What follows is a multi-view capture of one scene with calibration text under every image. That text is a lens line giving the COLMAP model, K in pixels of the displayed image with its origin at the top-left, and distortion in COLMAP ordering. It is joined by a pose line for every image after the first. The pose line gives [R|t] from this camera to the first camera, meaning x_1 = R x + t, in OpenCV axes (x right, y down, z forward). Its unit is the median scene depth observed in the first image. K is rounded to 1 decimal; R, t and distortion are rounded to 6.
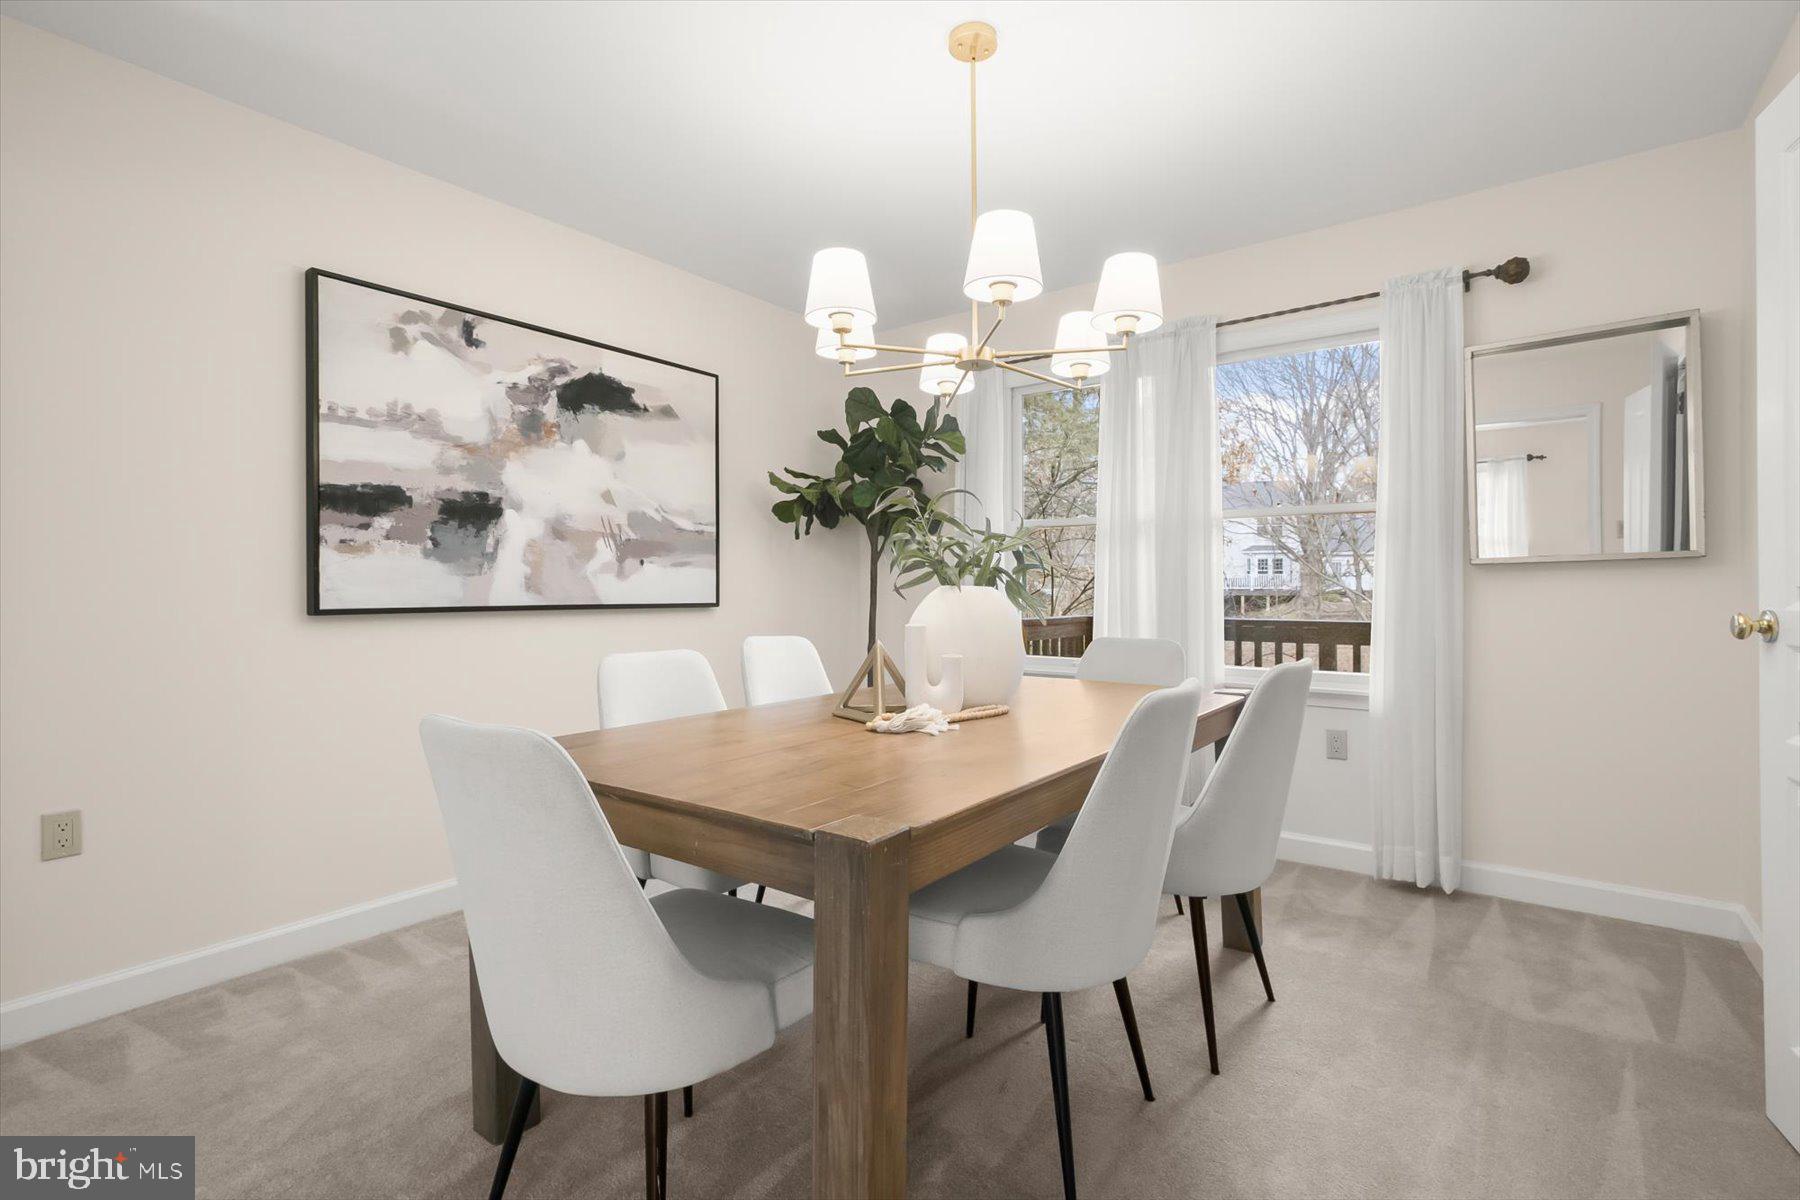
lens RADIAL K [[859.2, 0, 903.7], [0, 859.2, 593.7], [0, 0, 1]] dist [-0.002564, 0.000027]
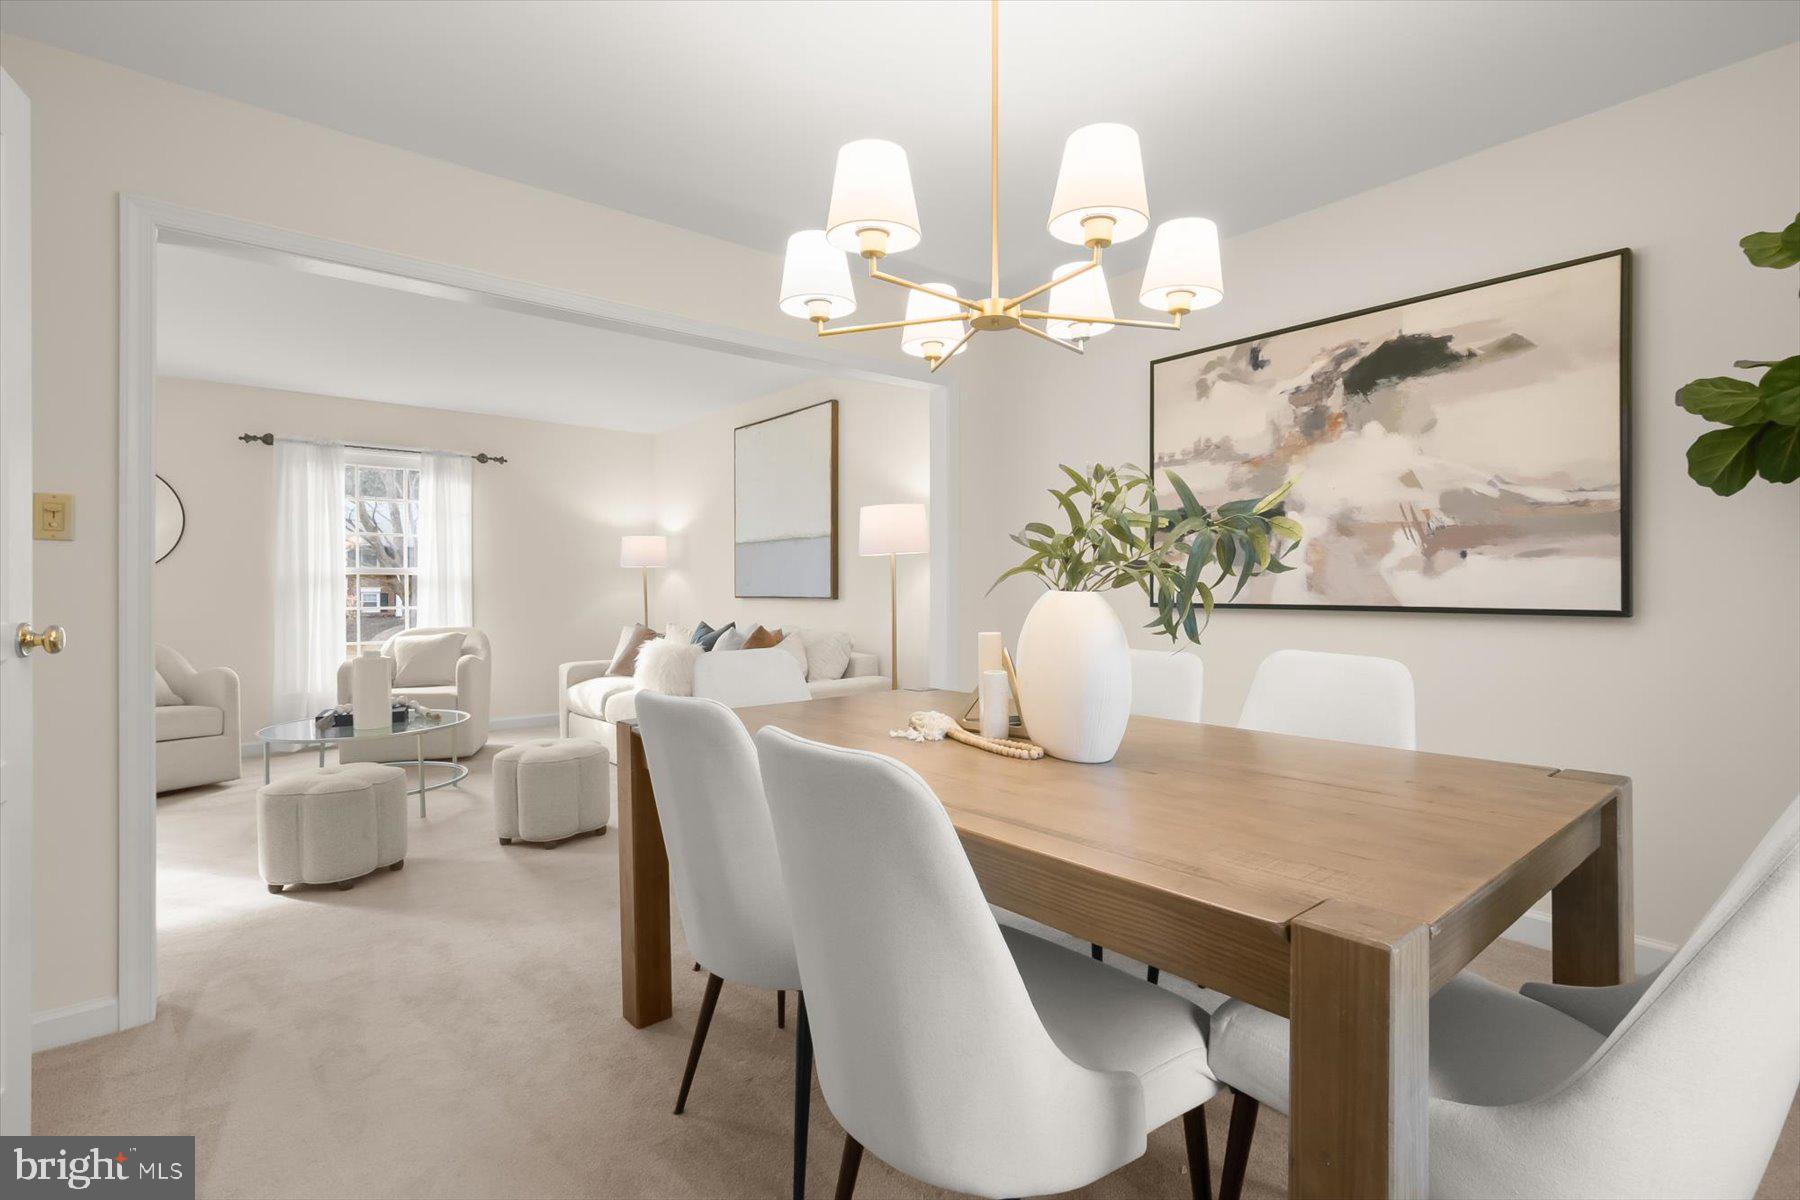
lens RADIAL K [[859.2, 0, 904.7], [0, 859.2, 593.4], [0, 0, 1]] dist [-0.002564, 0.000027]
pose [[-0.253898, 0.008678, -0.967192, 0.623224], [-0.001945, 0.999953, 0.009483, -0.007998], [0.967229, 0.004289, -0.253869, 0.767609]]
